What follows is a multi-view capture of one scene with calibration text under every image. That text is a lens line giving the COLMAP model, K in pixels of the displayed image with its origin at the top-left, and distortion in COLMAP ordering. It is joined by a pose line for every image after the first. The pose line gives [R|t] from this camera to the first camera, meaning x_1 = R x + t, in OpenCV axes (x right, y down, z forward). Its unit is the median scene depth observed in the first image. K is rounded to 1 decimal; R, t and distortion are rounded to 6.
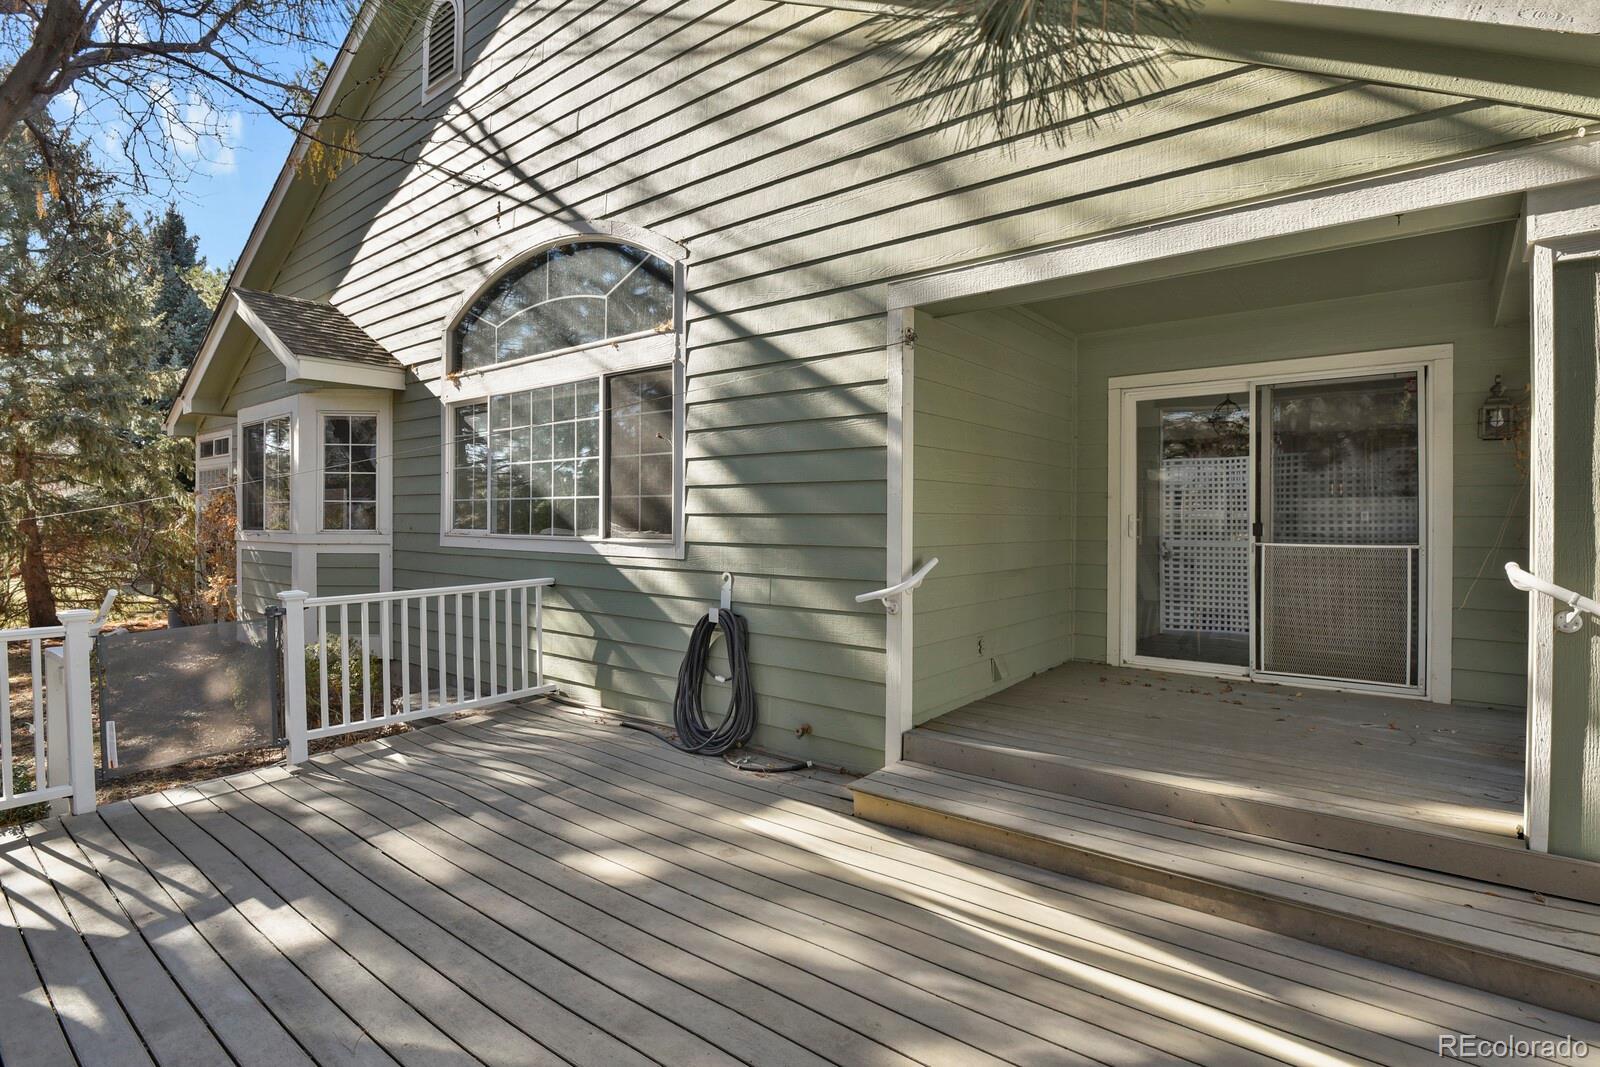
lens RADIAL K [[781.9, 0, 796.2], [0, 781.9, 524.9], [0, 0, 1]] dist [-0.024570, -0.003472]
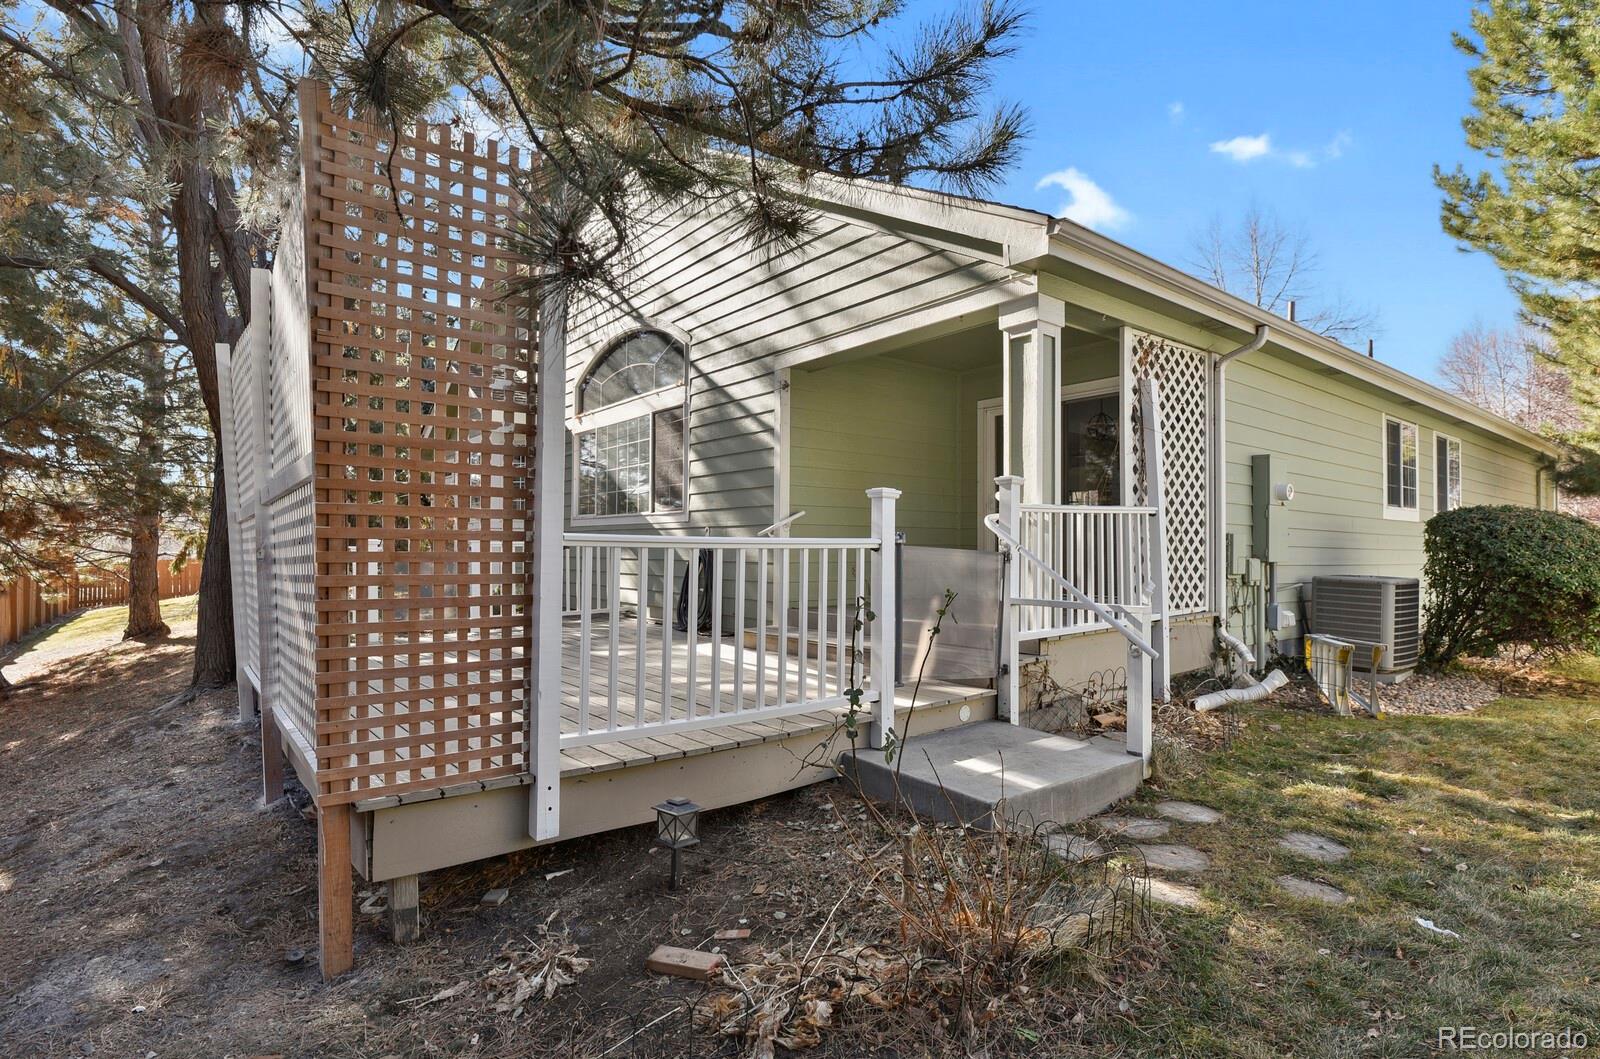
lens RADIAL K [[781.9, 0, 803.4], [0, 781.9, 537.6], [0, 0, 1]] dist [-0.024570, -0.003472]
pose [[0.976485, -0.001738, -0.215579, 0.456634], [-0.003269, 0.999733, -0.022870, 0.116111], [0.215562, 0.023037, 0.976218, -0.570836]]
